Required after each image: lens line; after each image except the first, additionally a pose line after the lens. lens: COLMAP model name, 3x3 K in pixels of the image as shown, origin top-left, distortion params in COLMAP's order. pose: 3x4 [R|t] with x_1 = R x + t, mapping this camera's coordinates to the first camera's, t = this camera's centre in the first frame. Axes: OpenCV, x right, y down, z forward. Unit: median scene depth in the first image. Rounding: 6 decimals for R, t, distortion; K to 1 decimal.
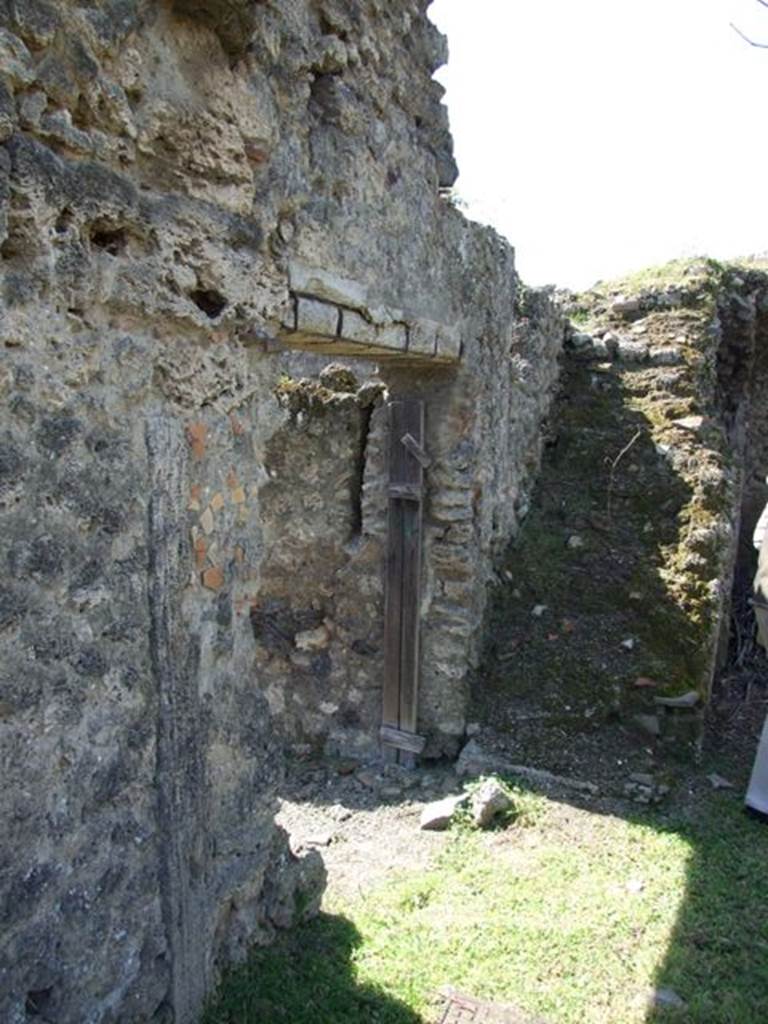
lens RADIAL K [[827.3, 0, 348.4], [0, 827.3, 507.1], [0, 0, 1]] dist [-0.064038, 0.058342]
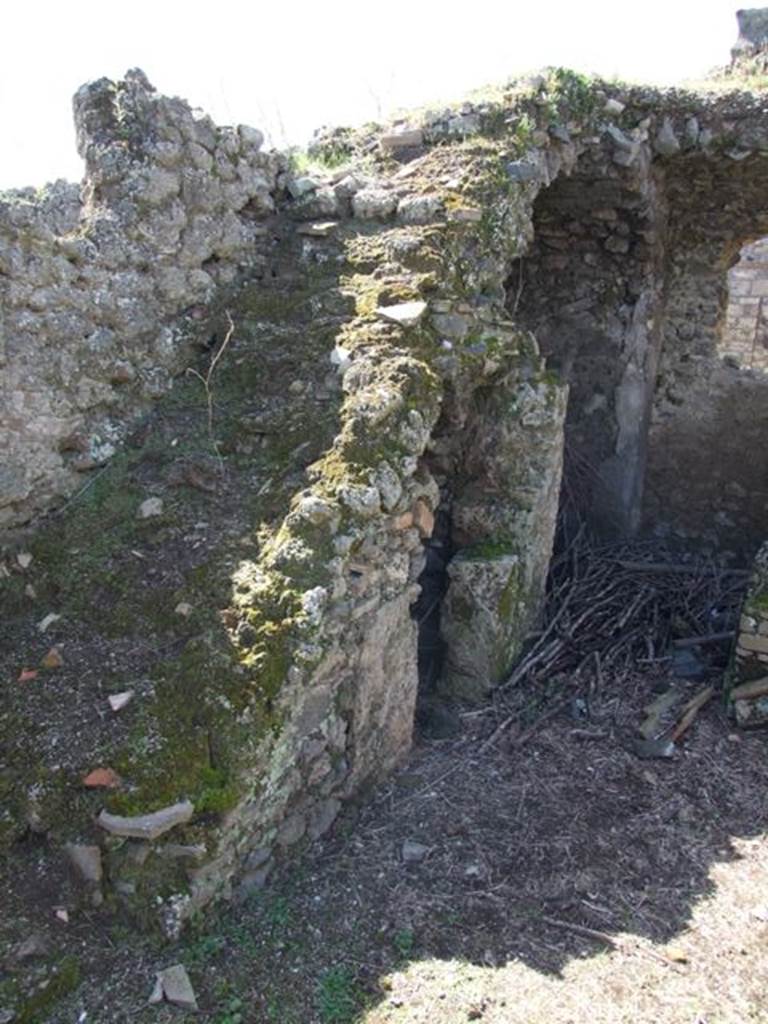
lens RADIAL K [[827.3, 0, 348.4], [0, 827.3, 507.1], [0, 0, 1]] dist [-0.064038, 0.058342]
pose [[0.995106, 0.022657, -0.096176, 0.405164], [-0.012157, 0.994034, 0.108392, -0.022632], [0.098058, -0.106692, 0.989445, 0.342364]]
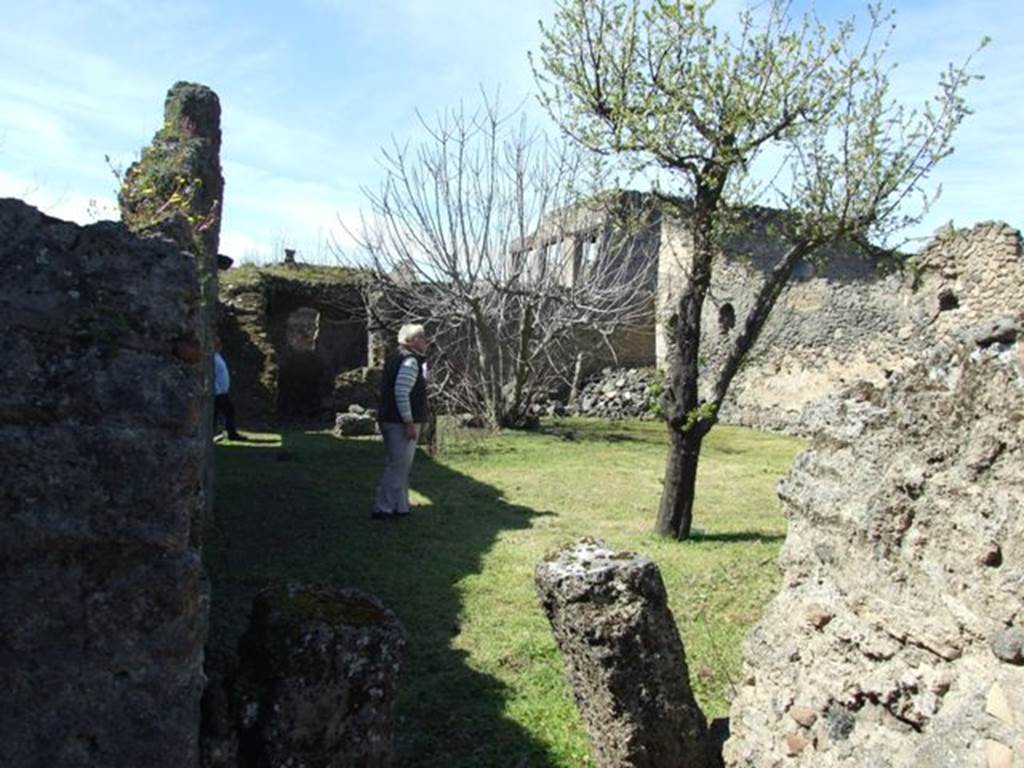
lens RADIAL K [[818.5, 0, 497.5], [0, 818.5, 368.0], [0, 0, 1]] dist [-0.064061, 0.063214]
pose [[0.704203, -0.001036, 0.709998, -1.034849], [0.031545, 0.999057, -0.029830, 0.126241], [-0.709298, 0.043404, 0.703571, -1.616353]]
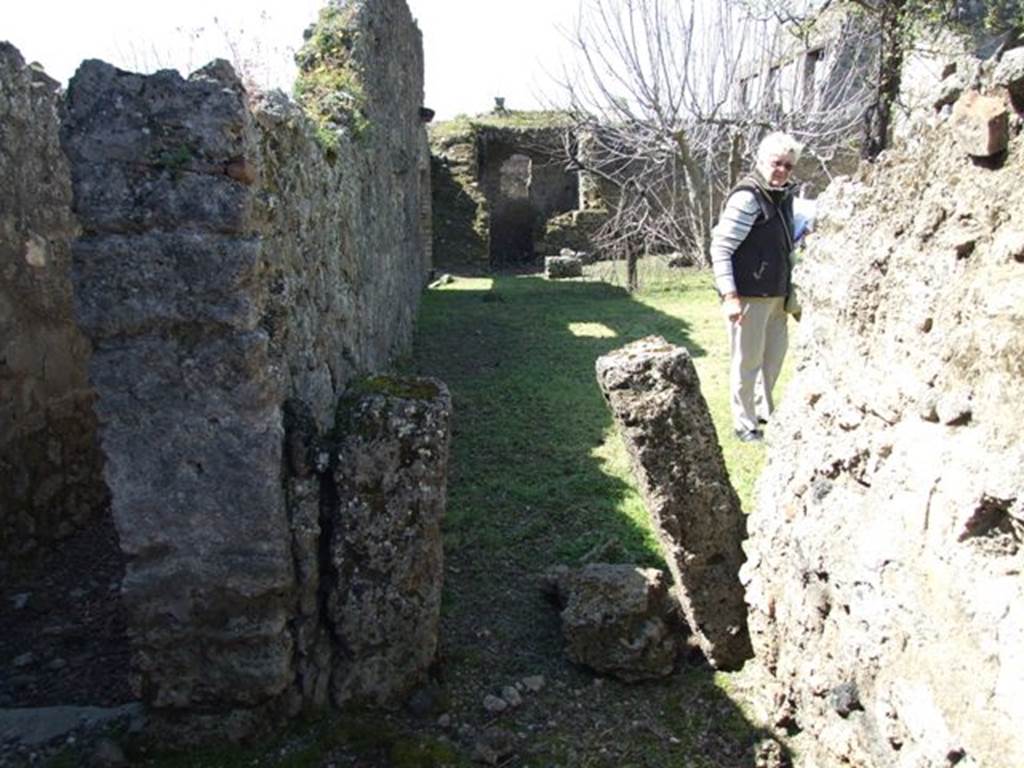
lens RADIAL K [[818.5, 0, 497.5], [0, 818.5, 368.0], [0, 0, 1]] dist [-0.064061, 0.063214]
pose [[0.875826, -0.129839, 0.464834, -0.981340], [0.073029, 0.987696, 0.138286, 0.155208], [-0.477069, -0.087168, 0.874532, -1.721596]]
